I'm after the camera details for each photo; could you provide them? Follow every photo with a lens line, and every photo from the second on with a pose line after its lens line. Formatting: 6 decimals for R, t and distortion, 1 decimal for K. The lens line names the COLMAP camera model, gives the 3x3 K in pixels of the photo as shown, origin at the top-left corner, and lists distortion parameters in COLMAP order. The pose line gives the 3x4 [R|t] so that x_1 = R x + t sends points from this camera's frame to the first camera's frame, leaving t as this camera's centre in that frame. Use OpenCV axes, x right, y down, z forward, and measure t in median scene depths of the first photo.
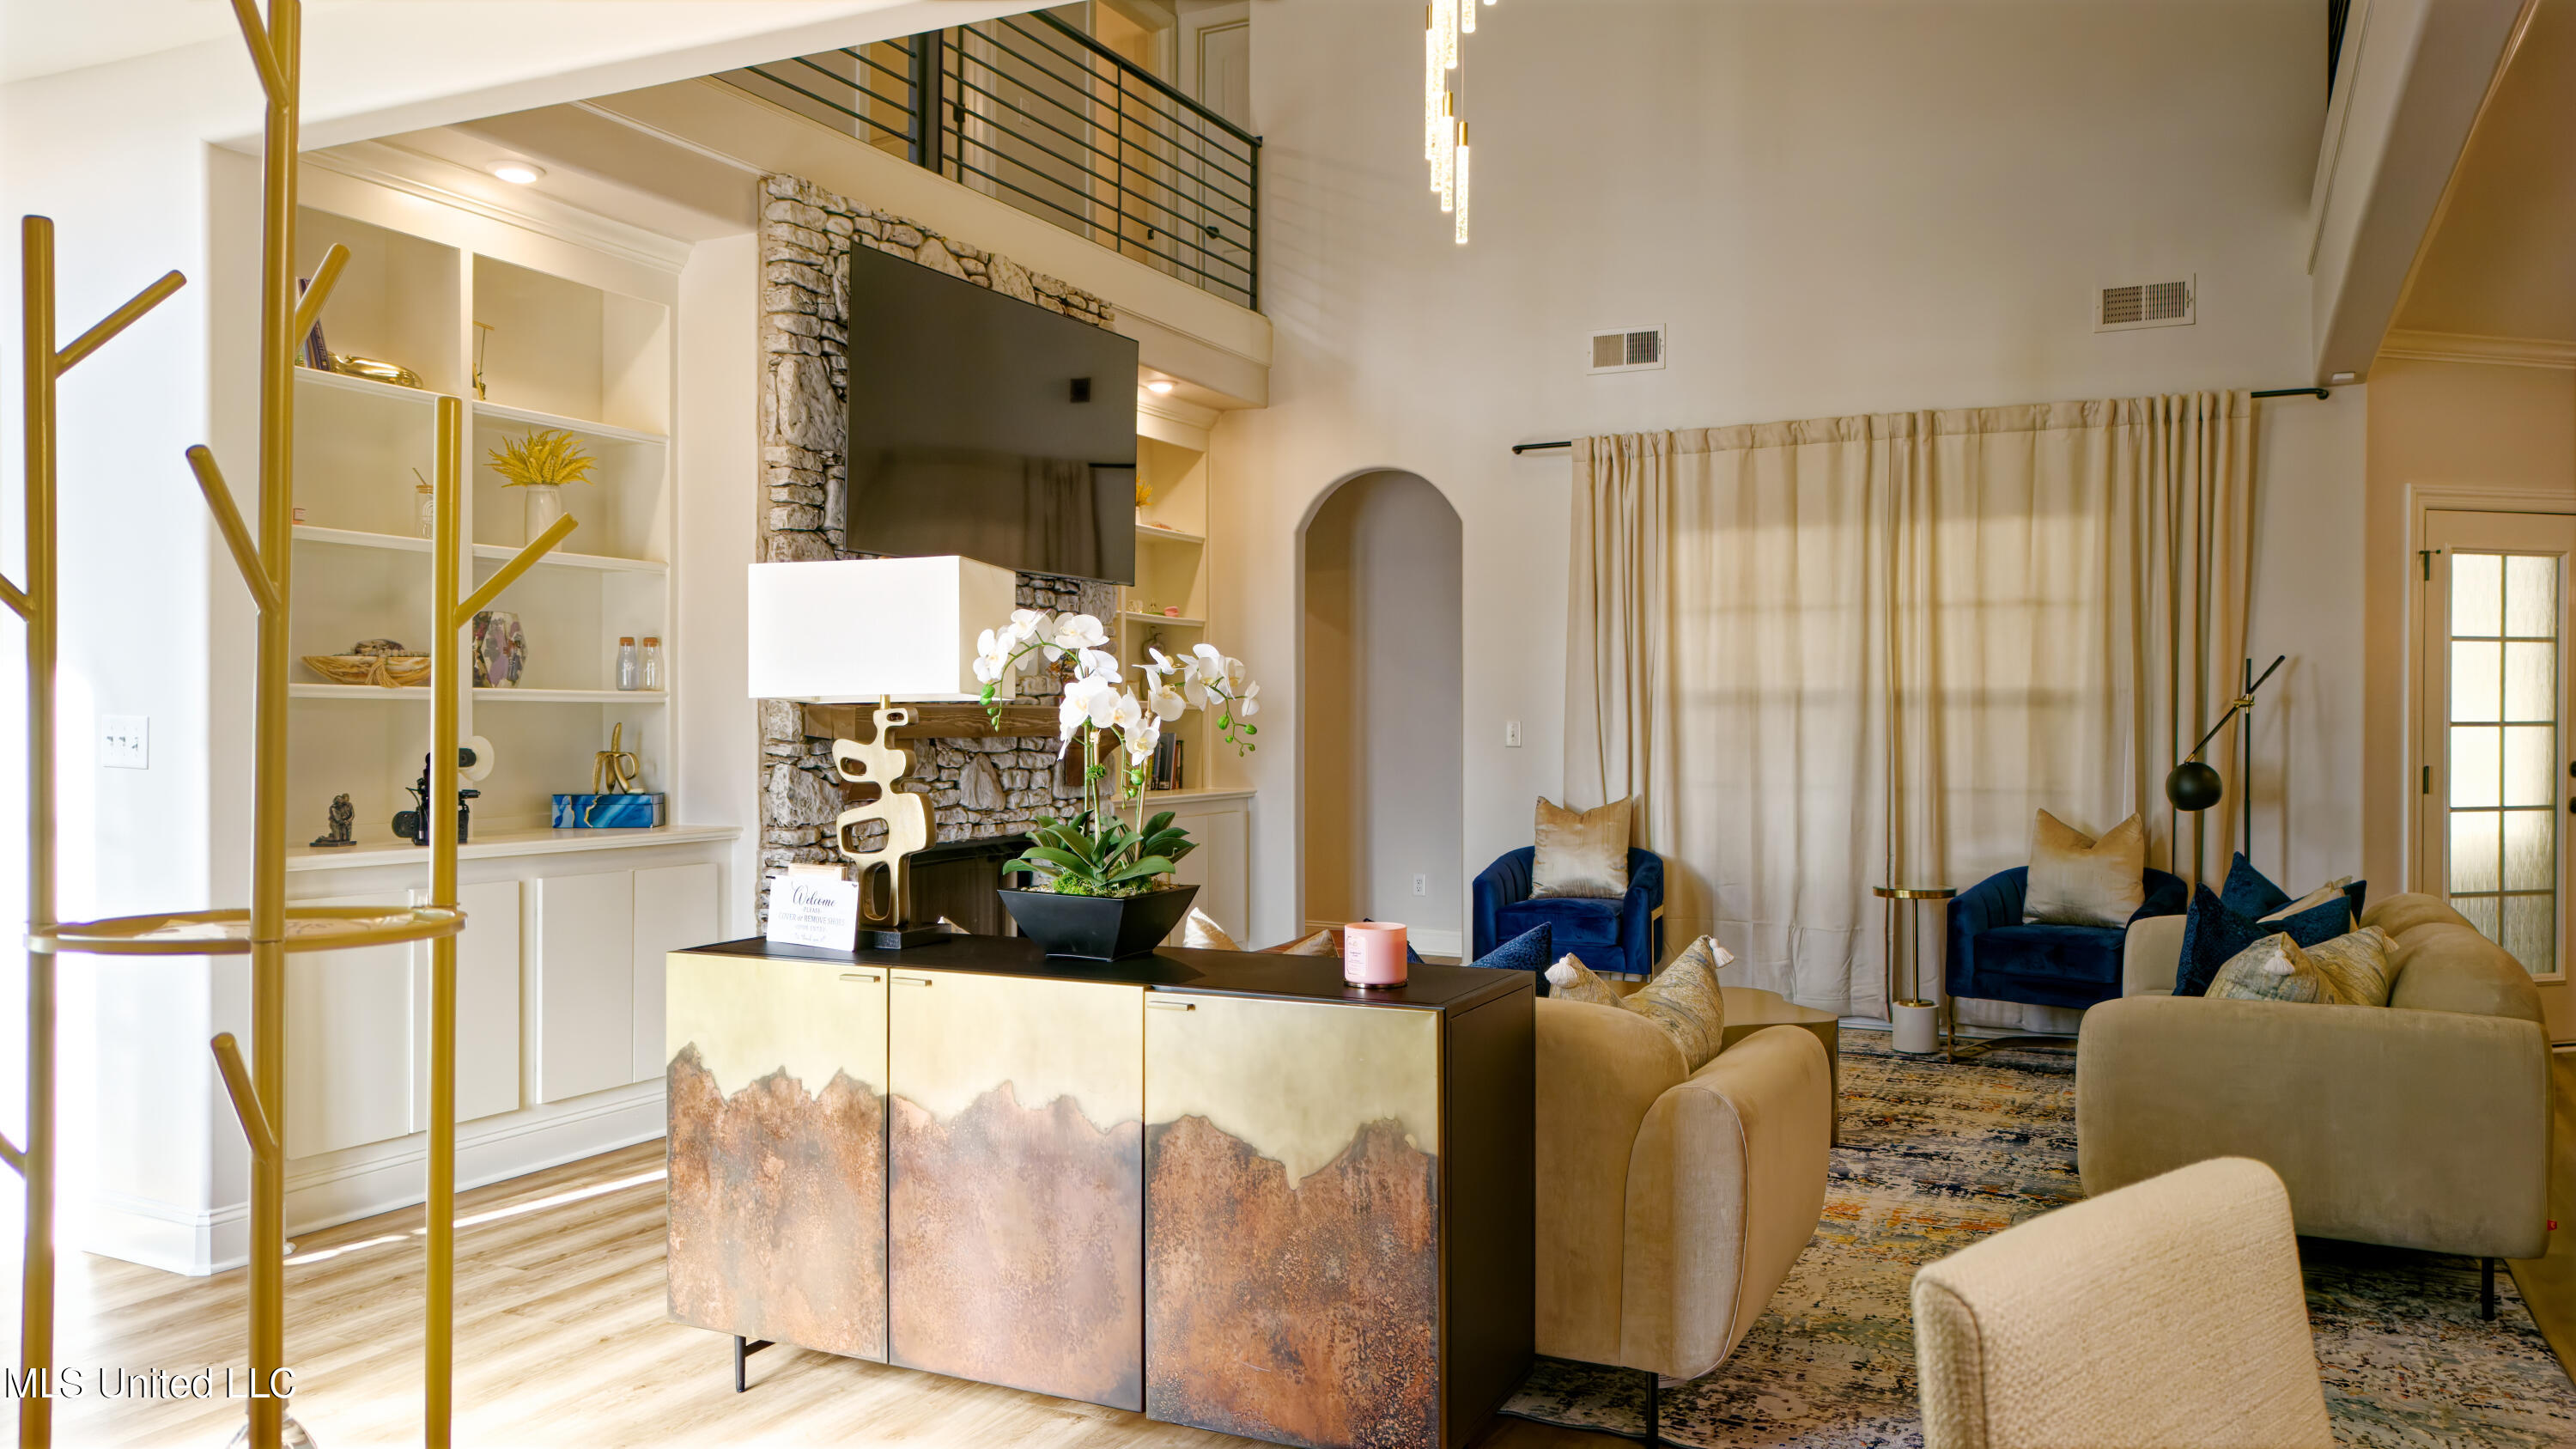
lens RADIAL K [[1831.2, 0, 1305.0], [0, 1831.2, 725.5], [0, 0, 1]] dist [0.032095, -0.030695]
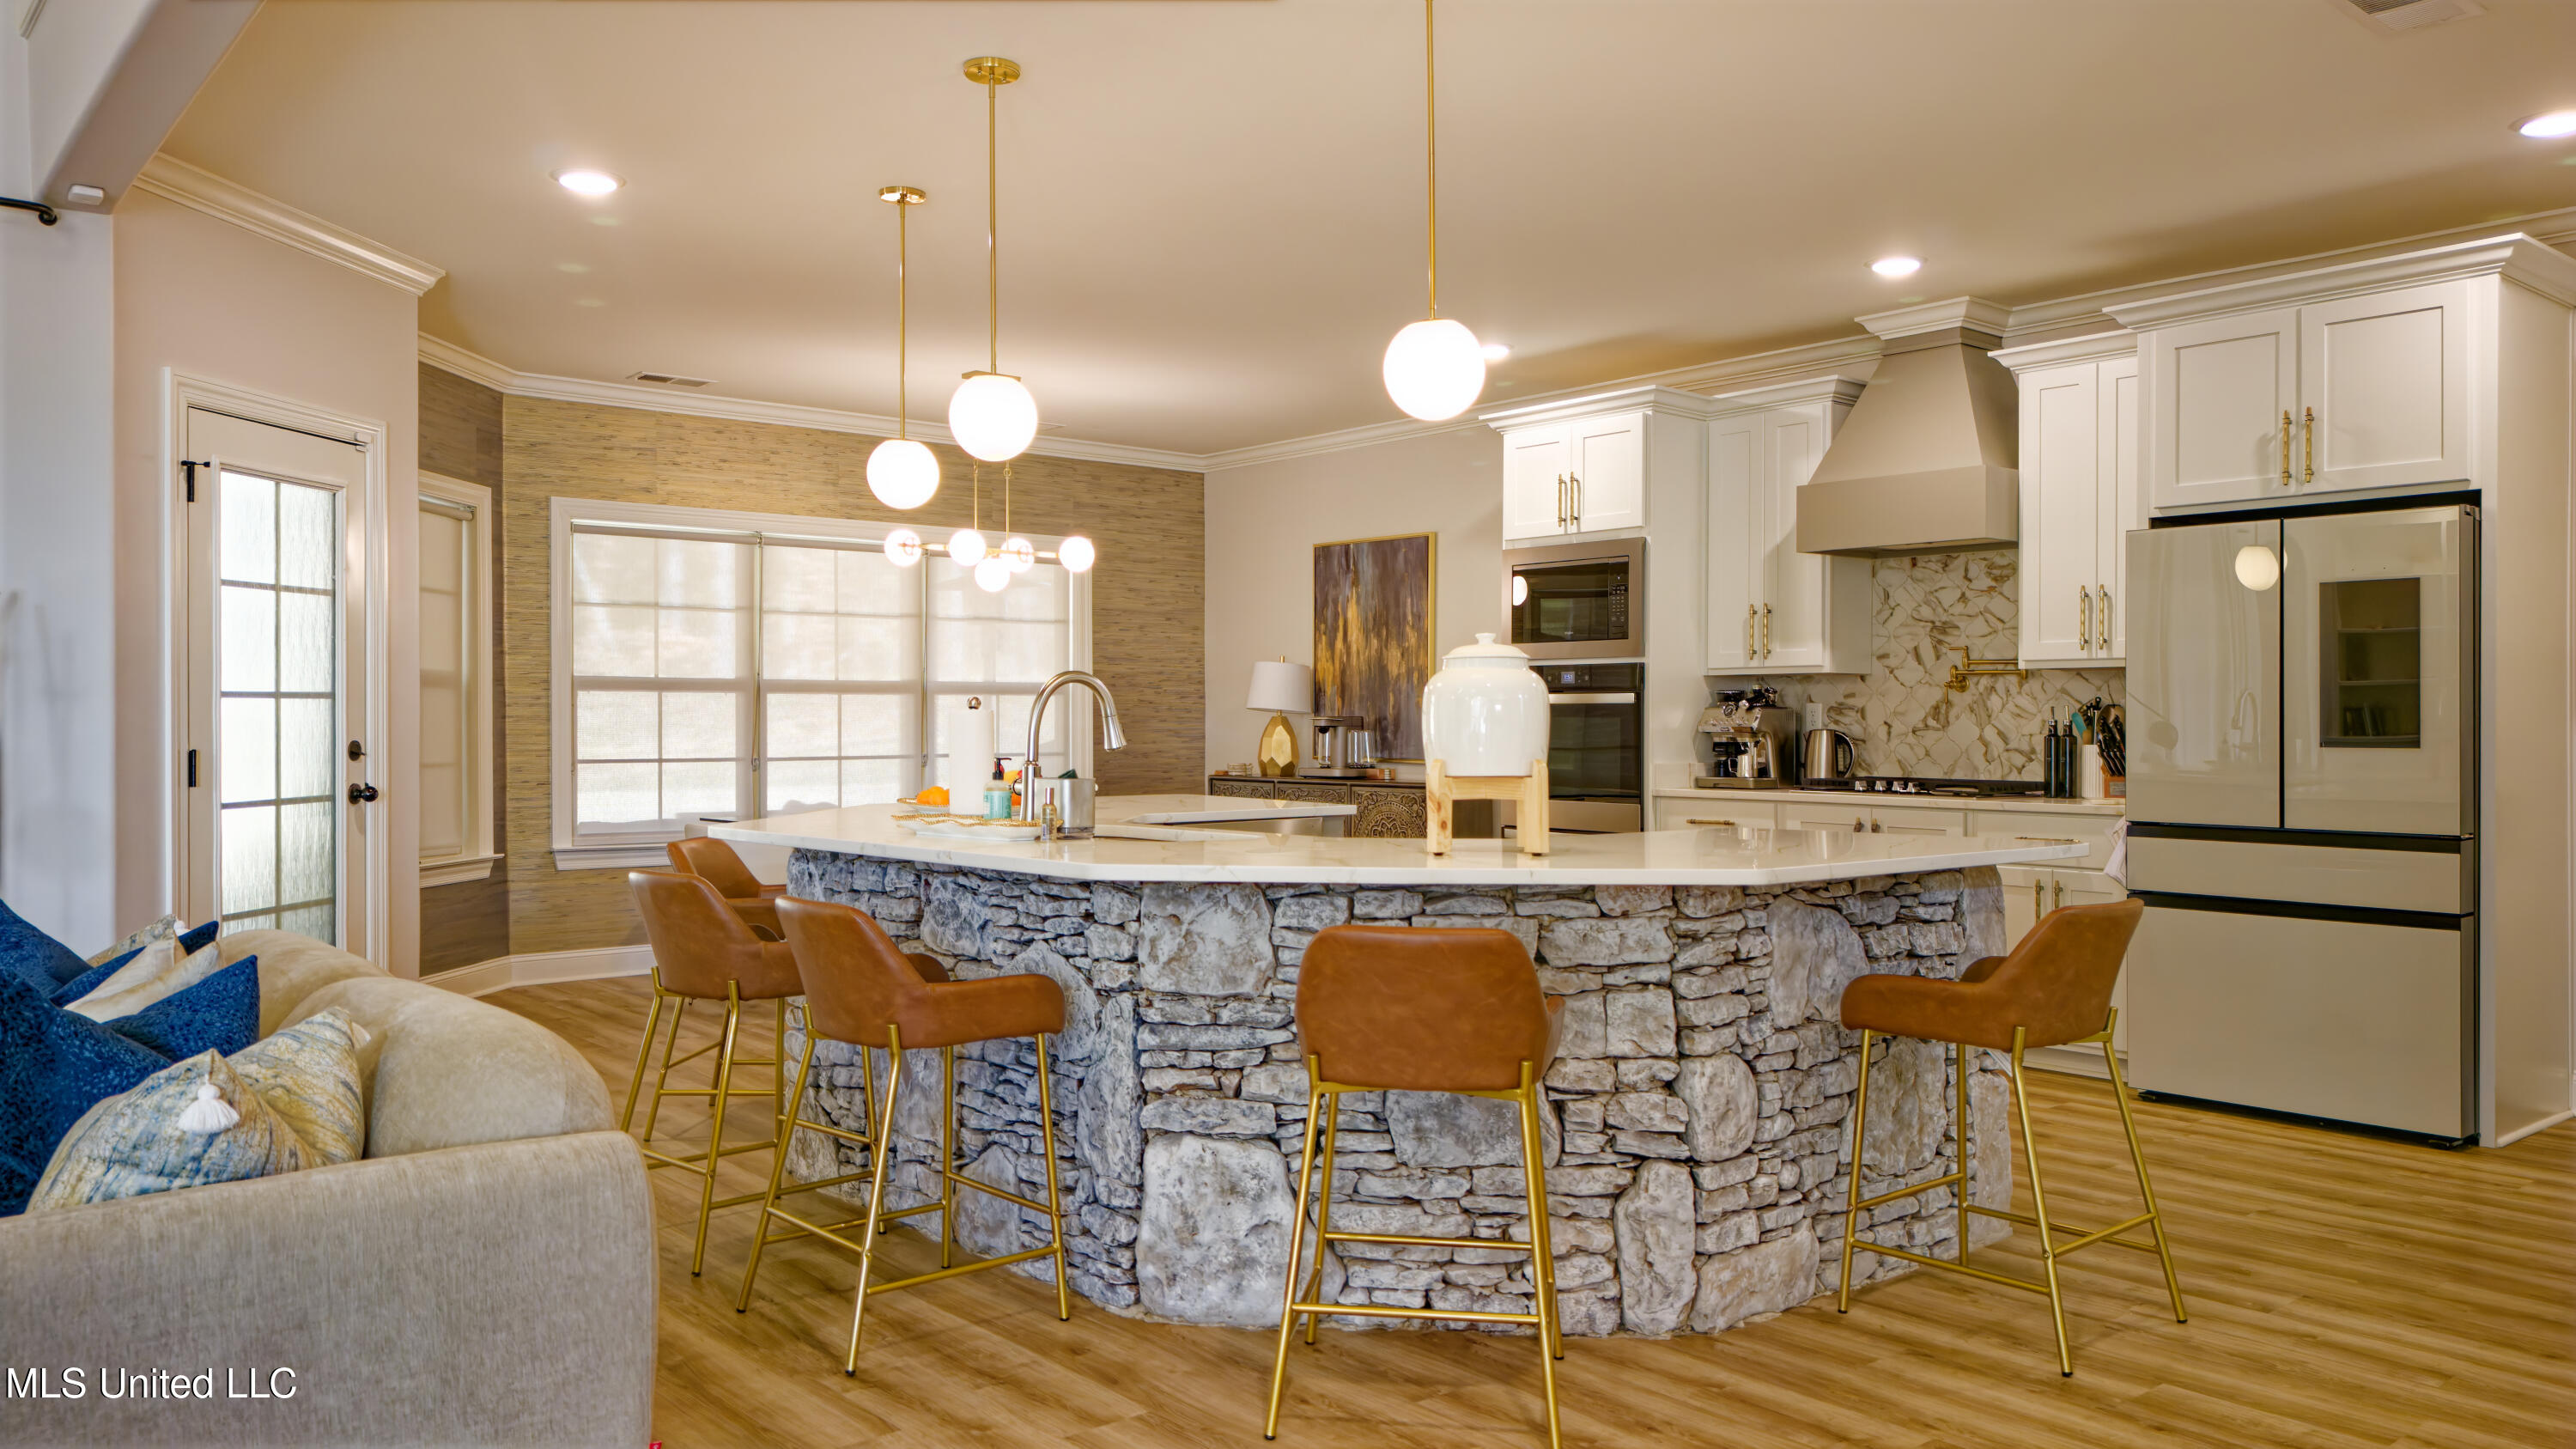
lens RADIAL K [[1831.2, 0, 1294.8], [0, 1831.2, 721.7], [0, 0, 1]] dist [0.032095, -0.030695]
pose [[0.396618, -0.004681, 0.917972, 0.098048], [0.004472, 0.999985, 0.003167, 0.010355], [-0.917973, 0.002849, 0.396633, 0.292415]]
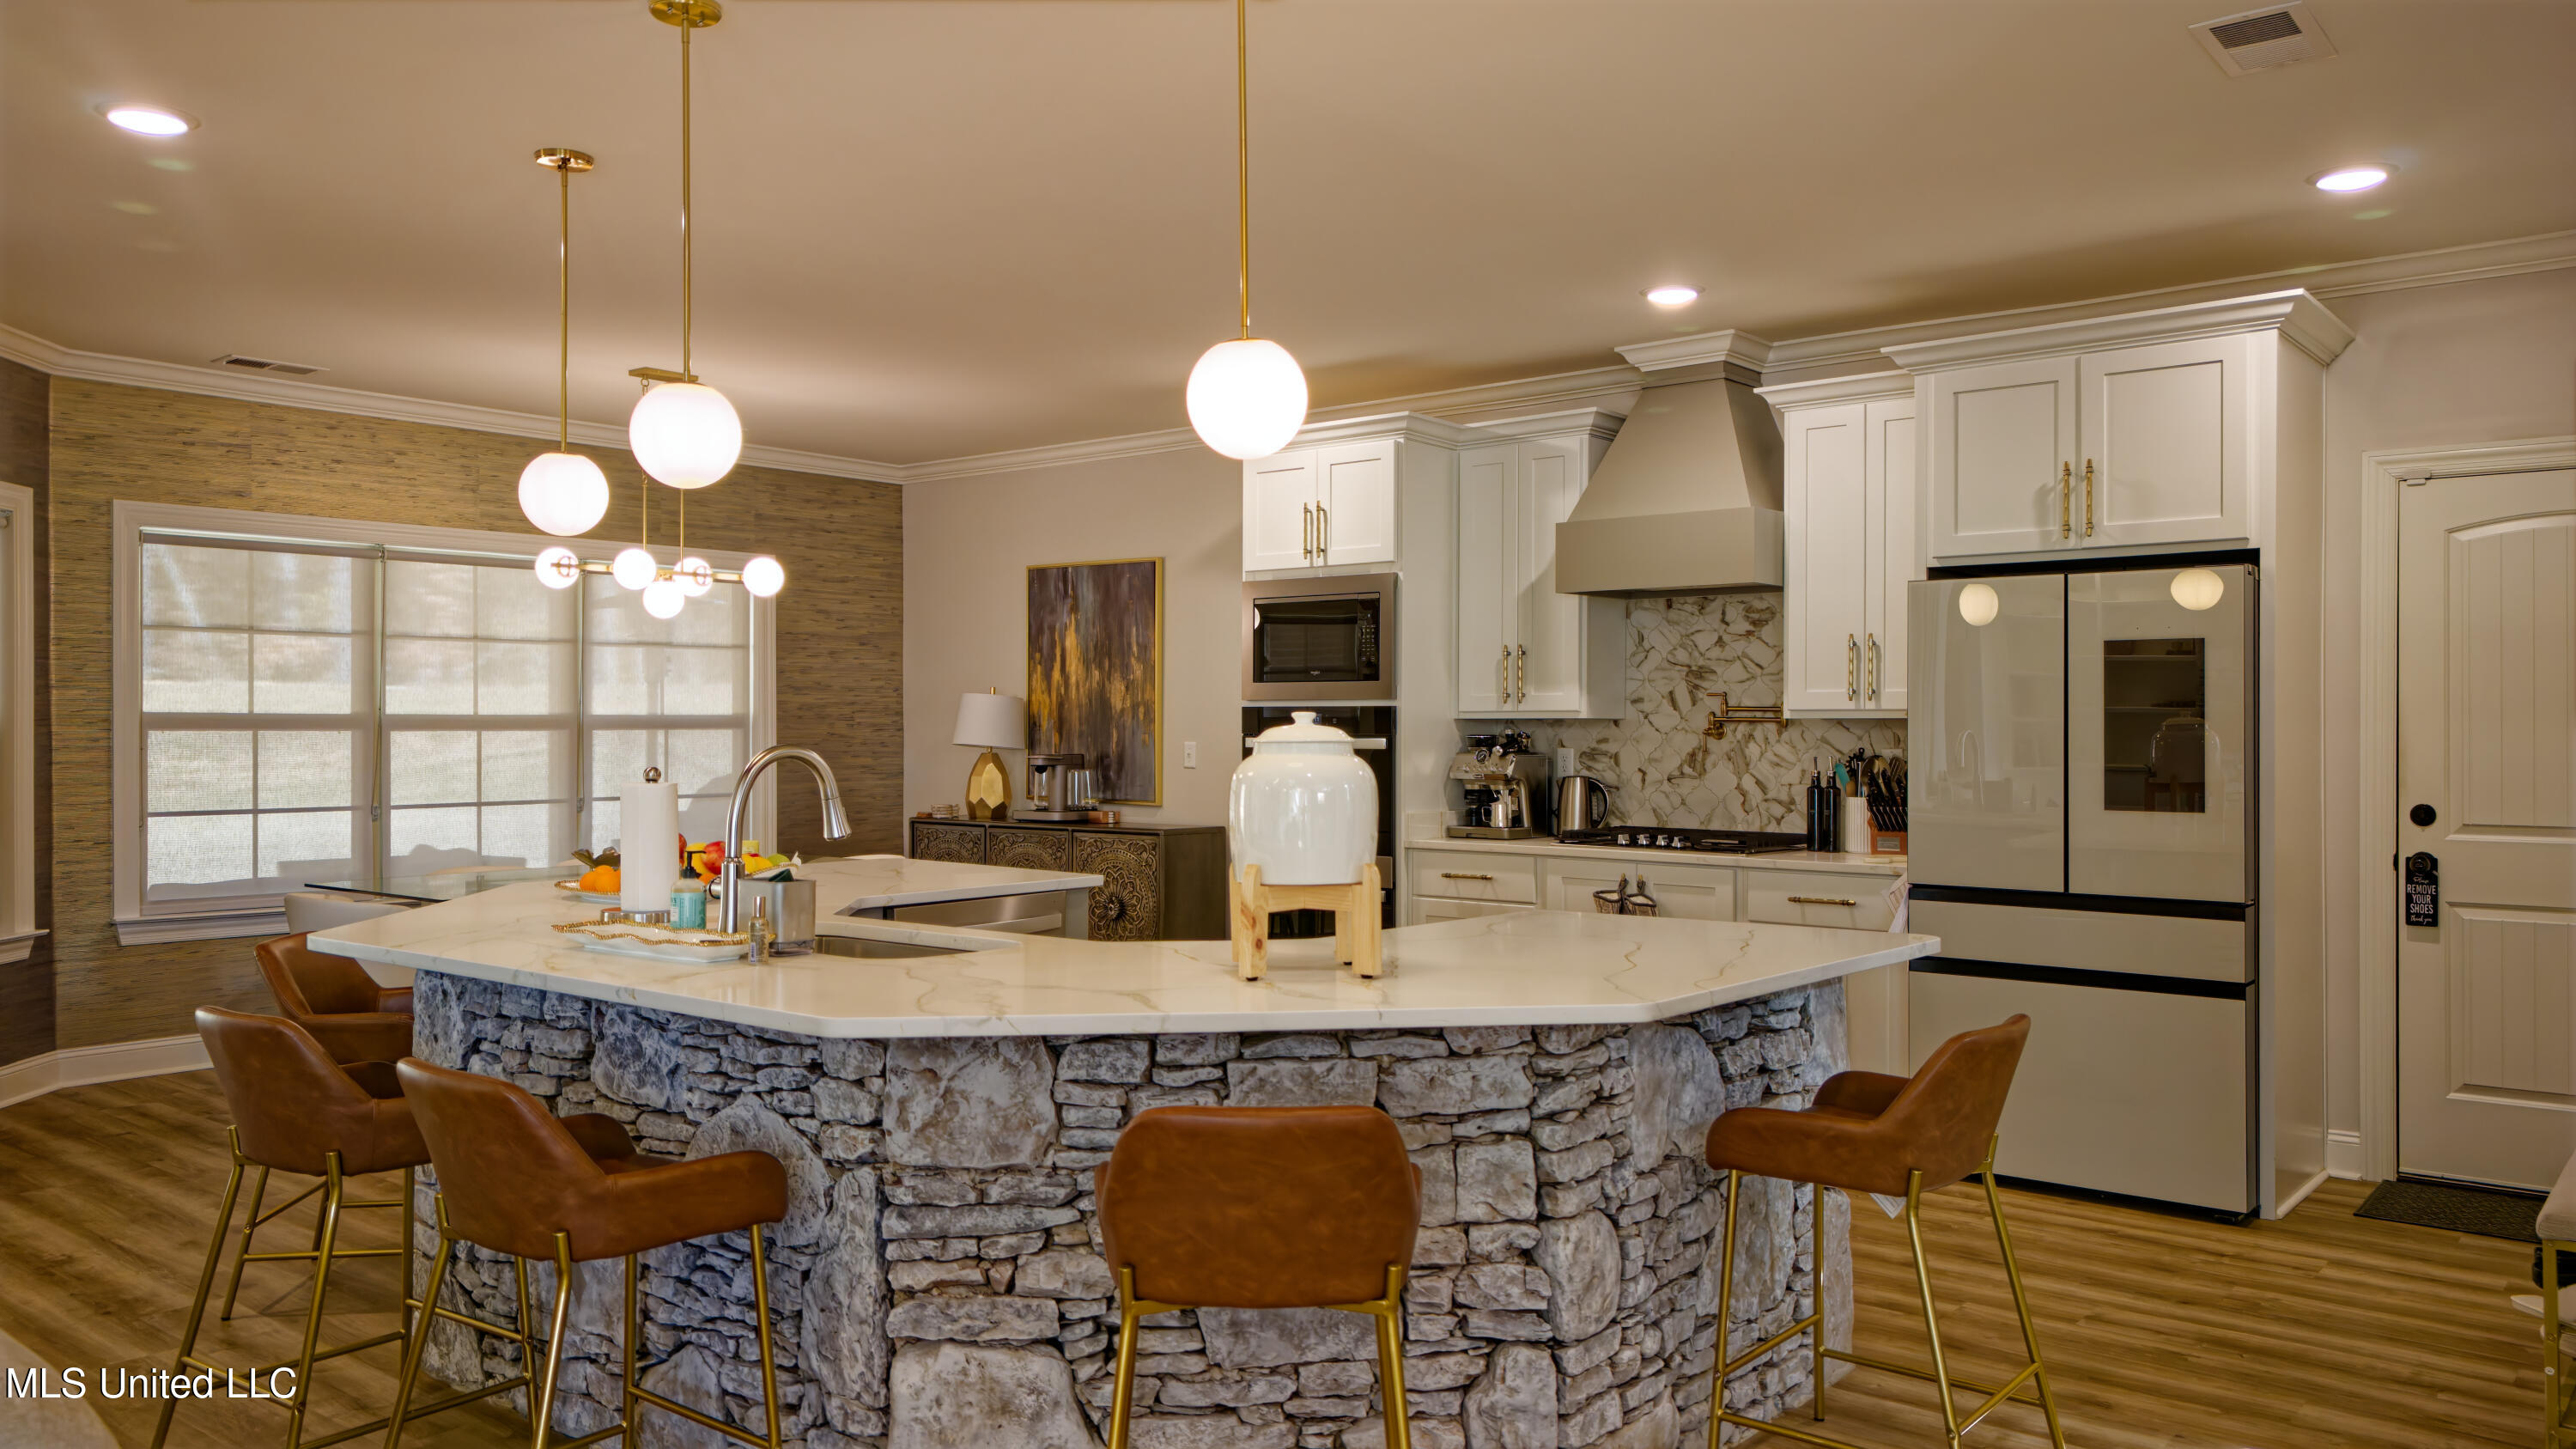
lens RADIAL K [[1831.2, 0, 1300.9], [0, 1831.2, 723.4], [0, 0, 1]] dist [0.032095, -0.030695]
pose [[0.227800, -0.002308, 0.973705, 0.174183], [0.003312, 0.999993, 0.001596, -0.012234], [-0.973702, 0.002861, 0.227806, 0.352720]]
